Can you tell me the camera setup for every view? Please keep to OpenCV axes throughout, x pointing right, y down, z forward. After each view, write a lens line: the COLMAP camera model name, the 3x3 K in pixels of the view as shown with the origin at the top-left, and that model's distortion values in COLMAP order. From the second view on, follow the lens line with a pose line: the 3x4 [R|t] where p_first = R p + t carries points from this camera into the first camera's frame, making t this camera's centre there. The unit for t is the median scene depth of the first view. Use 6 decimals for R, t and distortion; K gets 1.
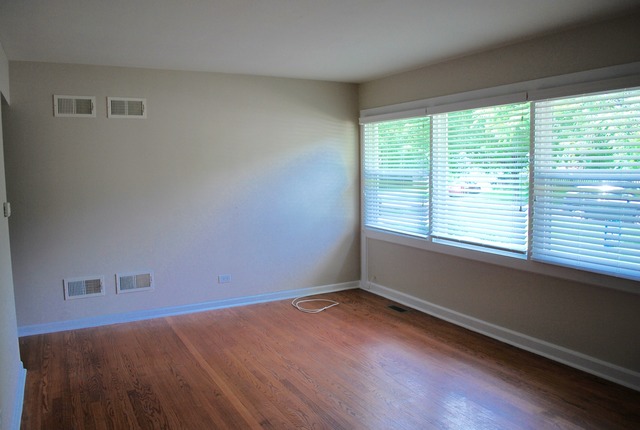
lens RADIAL K [[513.3, 0, 320.0], [0, 513.3, 215.0], [0, 0, 1]] dist [-0.009185, -0.005262]
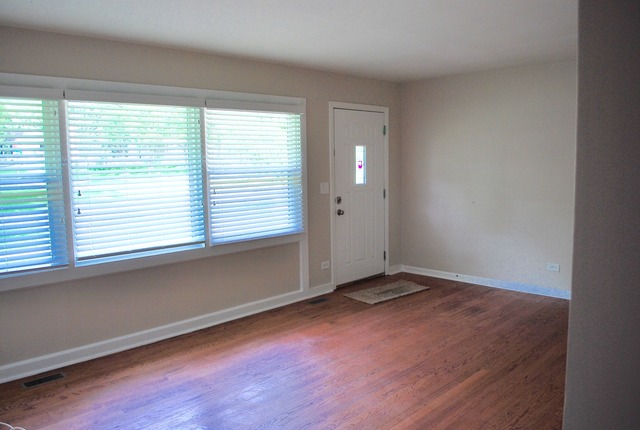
lens RADIAL K [[513.3, 0, 320.0], [0, 513.3, 215.0], [0, 0, 1]] dist [-0.009185, -0.005262]
pose [[-0.268087, -0.083518, 0.959768, -0.745831], [0.119716, 0.985626, 0.119208, -0.087675], [-0.955928, 0.146857, -0.254235, 1.036606]]
